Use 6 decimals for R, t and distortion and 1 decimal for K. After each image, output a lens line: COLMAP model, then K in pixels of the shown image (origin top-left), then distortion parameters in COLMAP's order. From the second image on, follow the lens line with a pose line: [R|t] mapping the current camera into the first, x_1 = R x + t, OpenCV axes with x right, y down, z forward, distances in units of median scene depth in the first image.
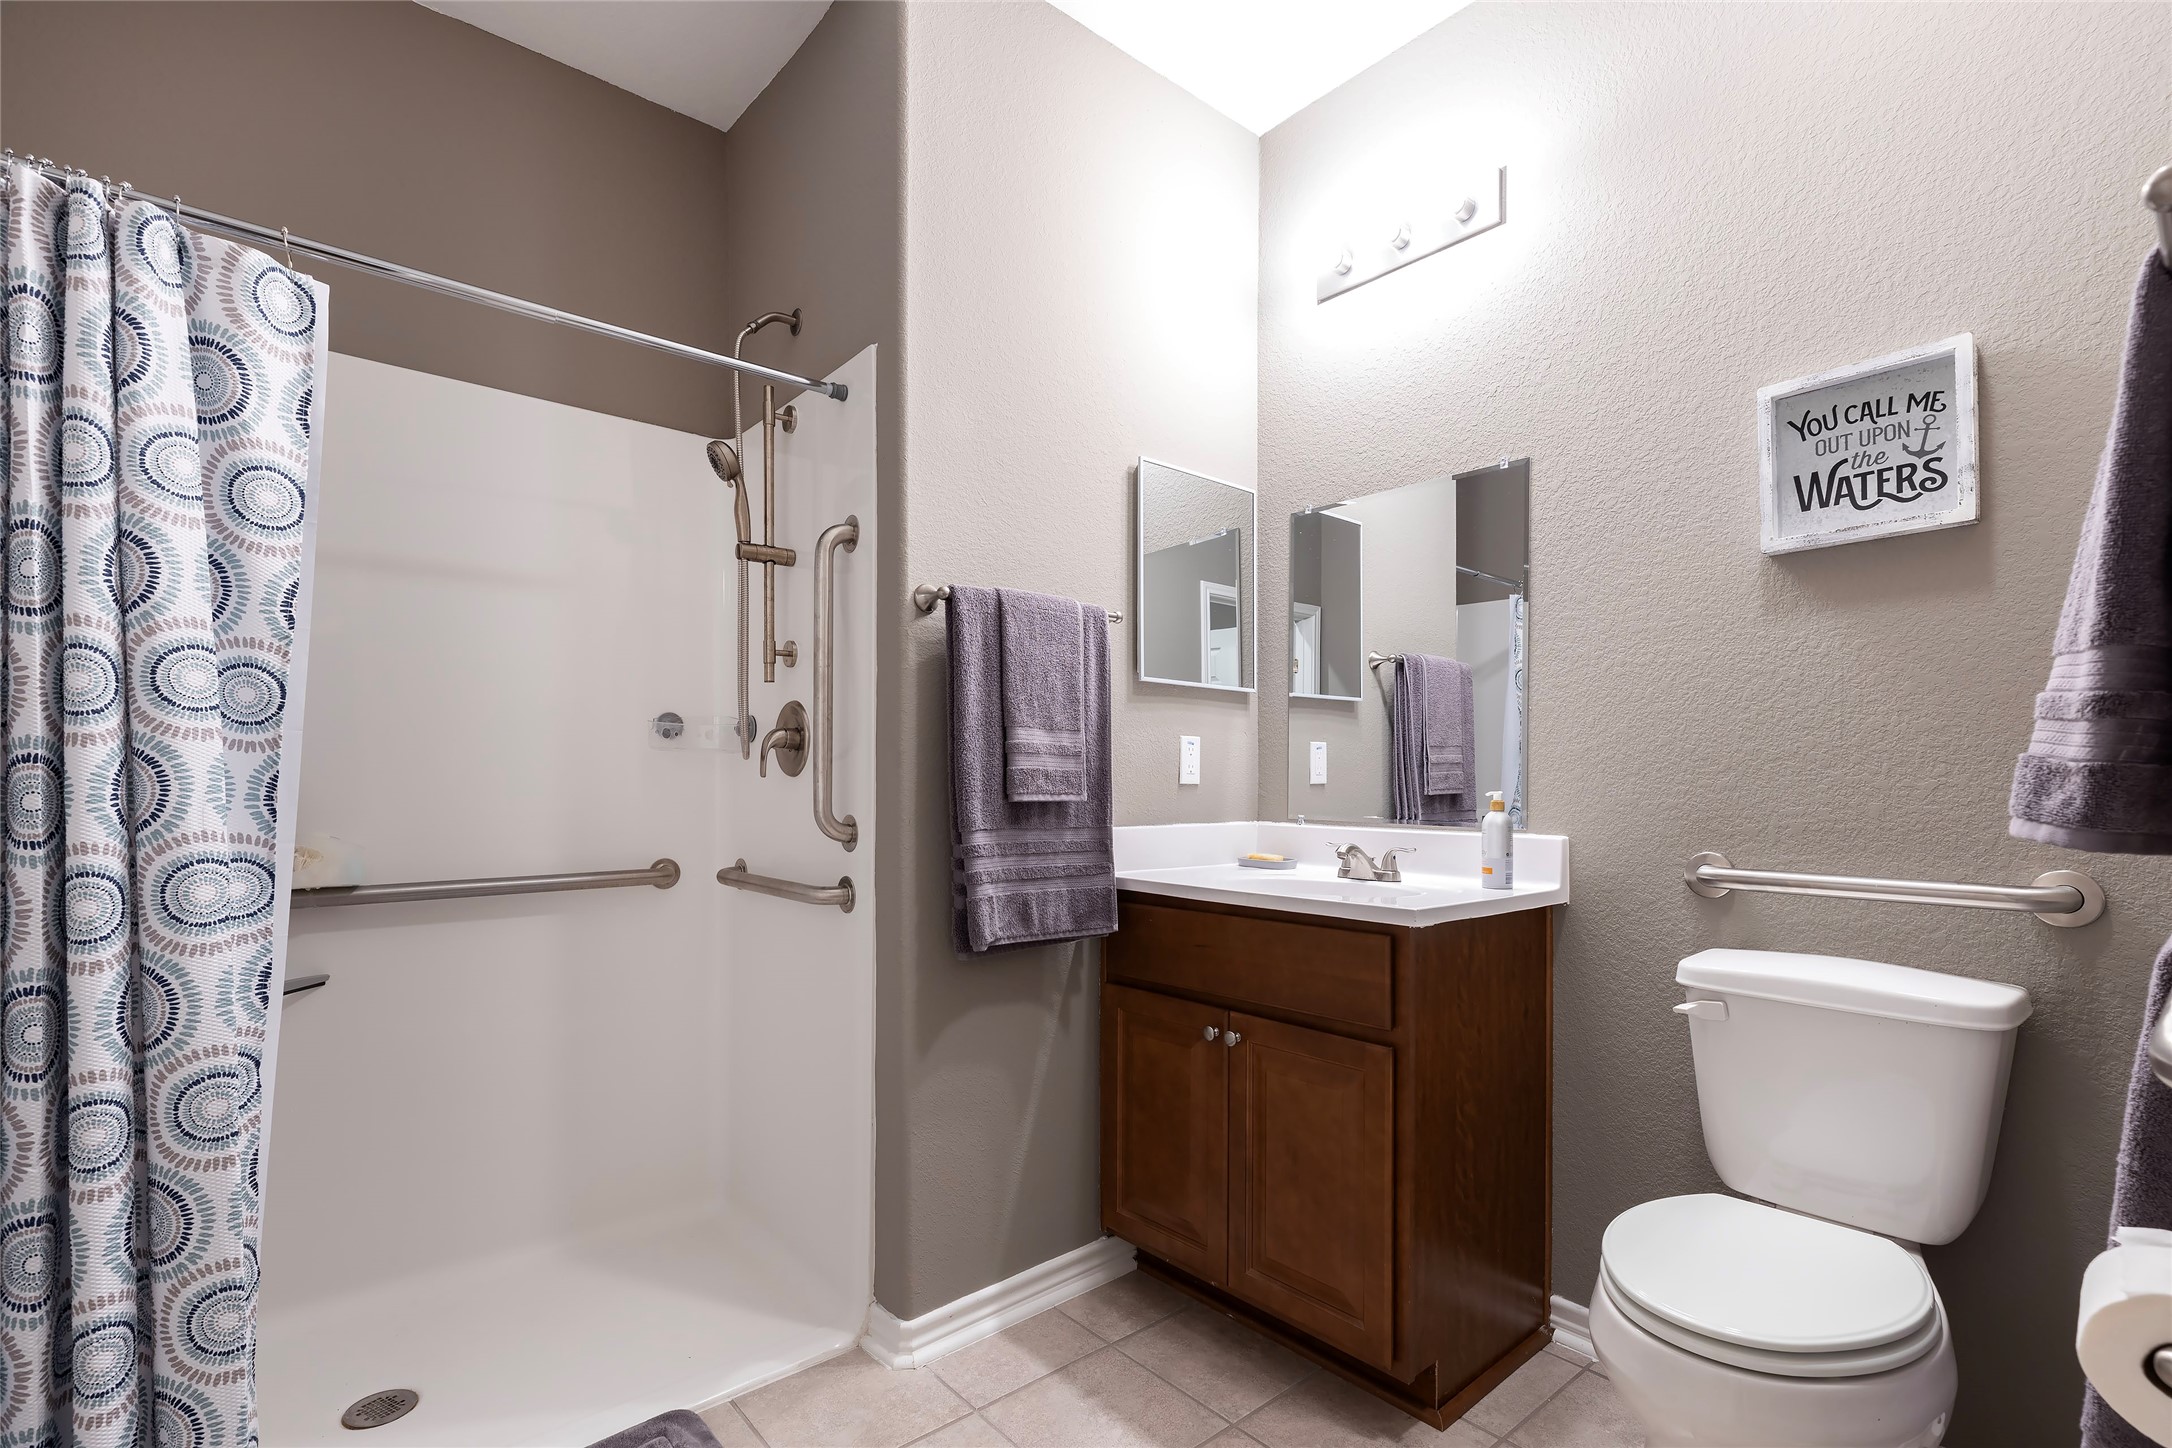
lens RADIAL K [[1009.8, 0, 1058.3], [0, 1009.8, 778.5], [0, 0, 1]] dist [0.004997, -0.001324]
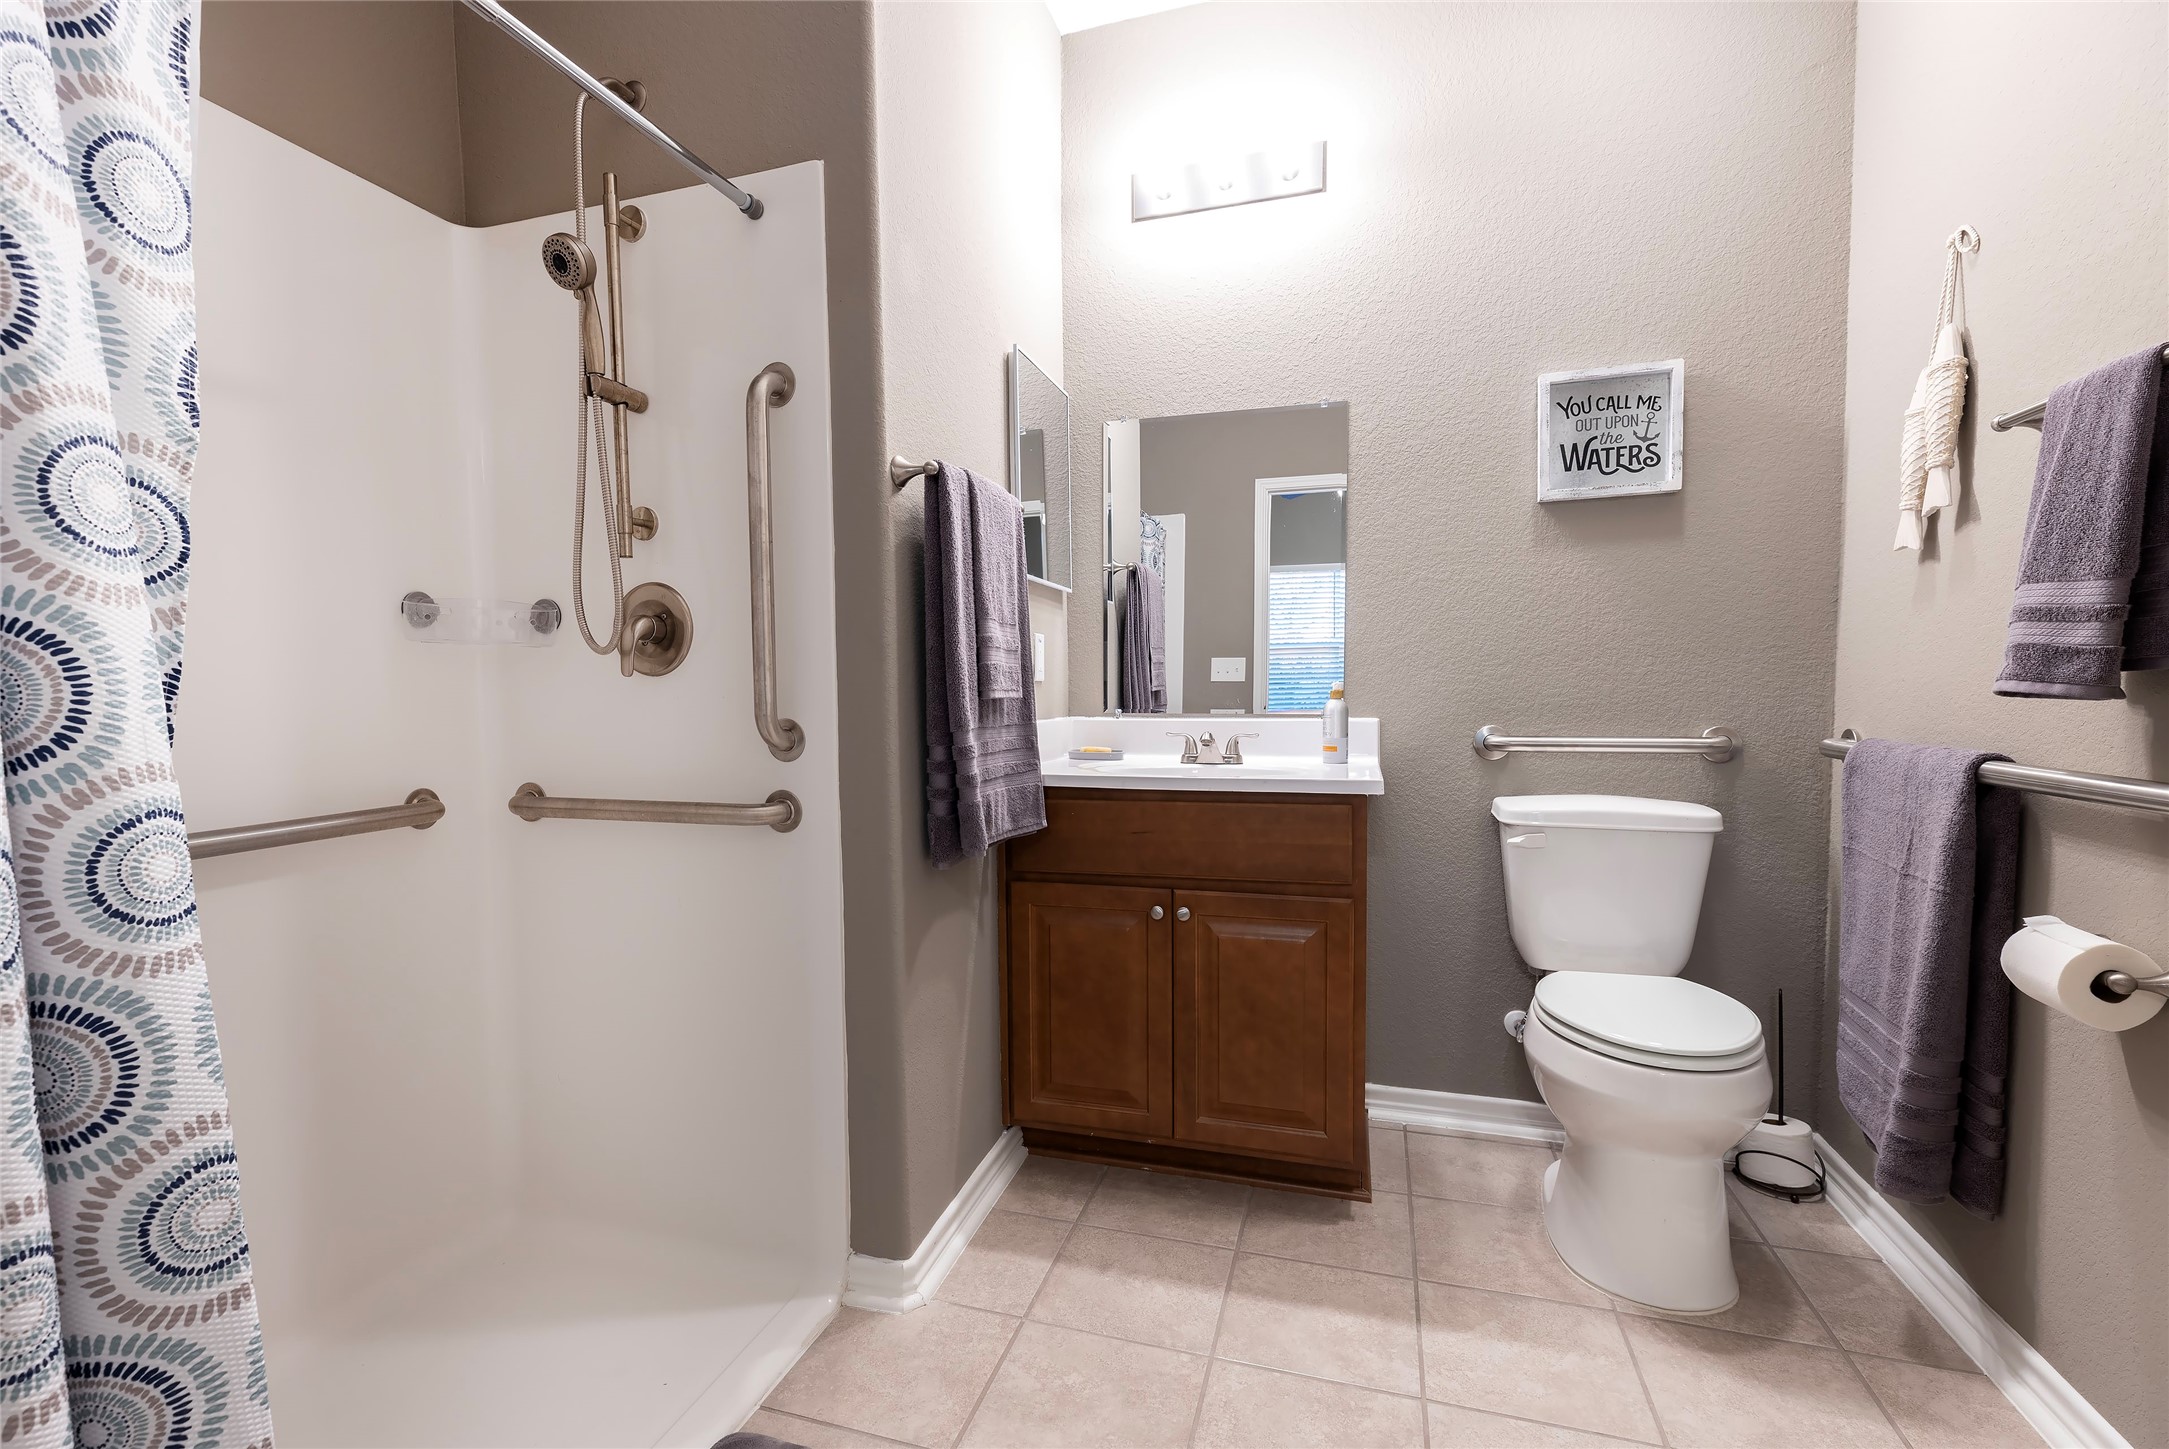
lens RADIAL K [[1008.4, 0, 1035.7], [0, 1008.4, 745.6], [0, 0, 1]] dist [0.004997, -0.001324]
pose [[0.853538, -0.043302, 0.519229, -0.507473], [0.012385, 0.997945, 0.062866, 0.008108], [-0.520884, -0.047228, 0.852320, 0.169147]]
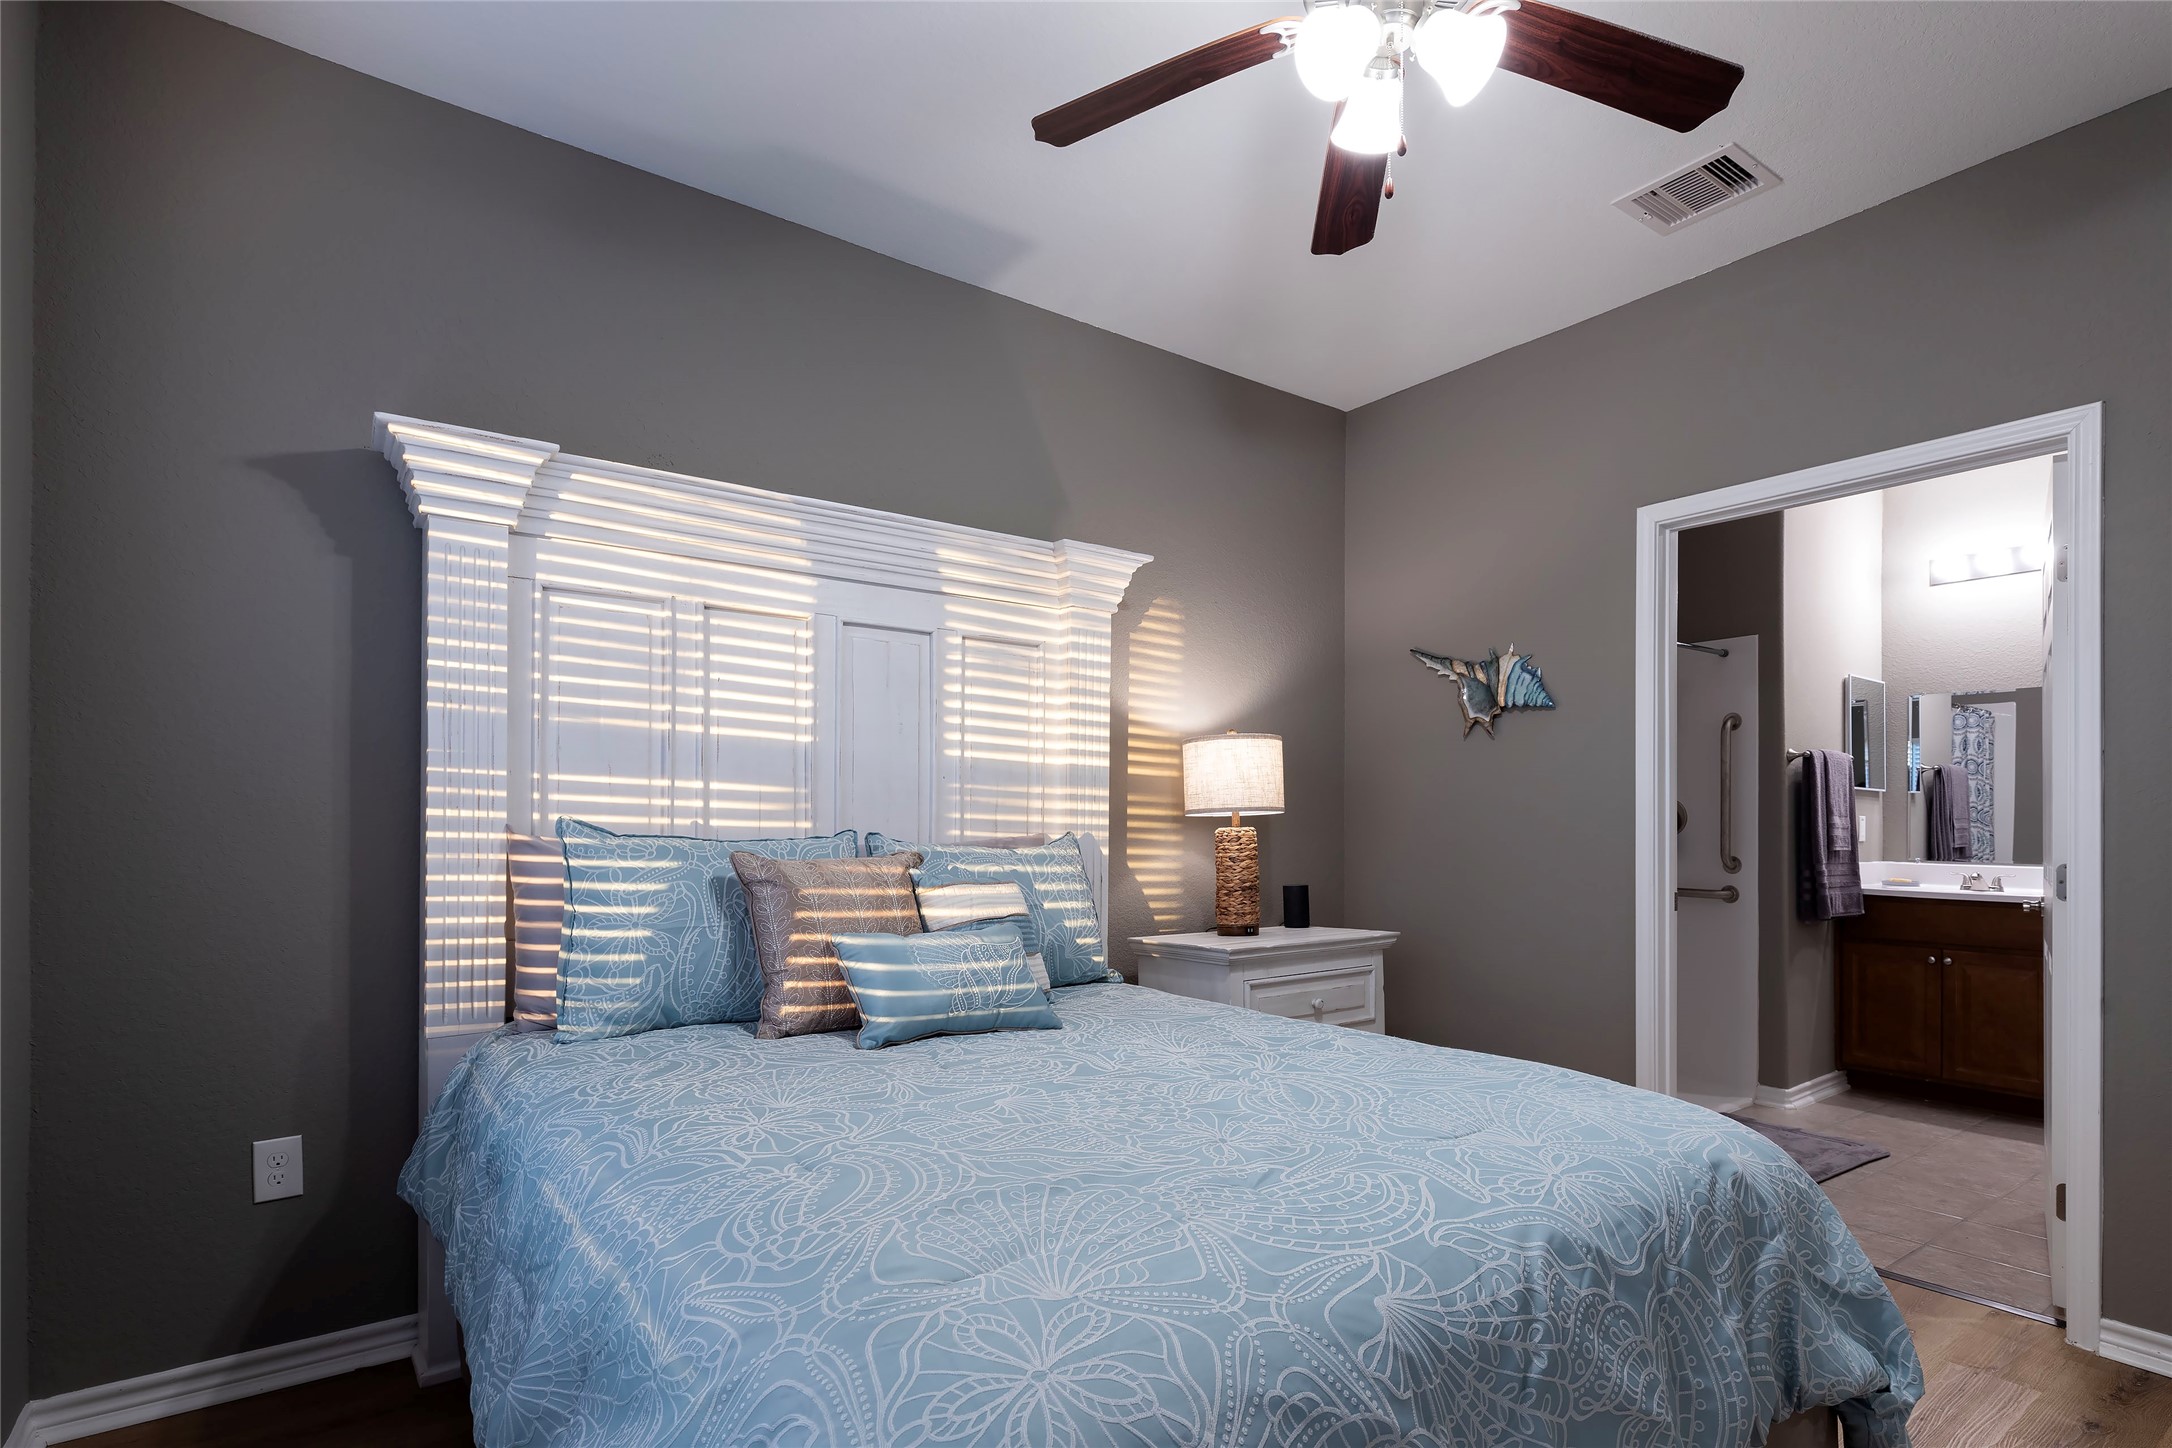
lens RADIAL K [[1009.8, 0, 1146.7], [0, 1009.8, 805.7], [0, 0, 1]] dist [0.004997, -0.001324]
pose [[0.997462, 0.006155, -0.070939, -1.362542], [-0.006751, 0.999944, -0.008163, -0.045490], [0.070885, 0.008622, 0.997447, -1.261458]]
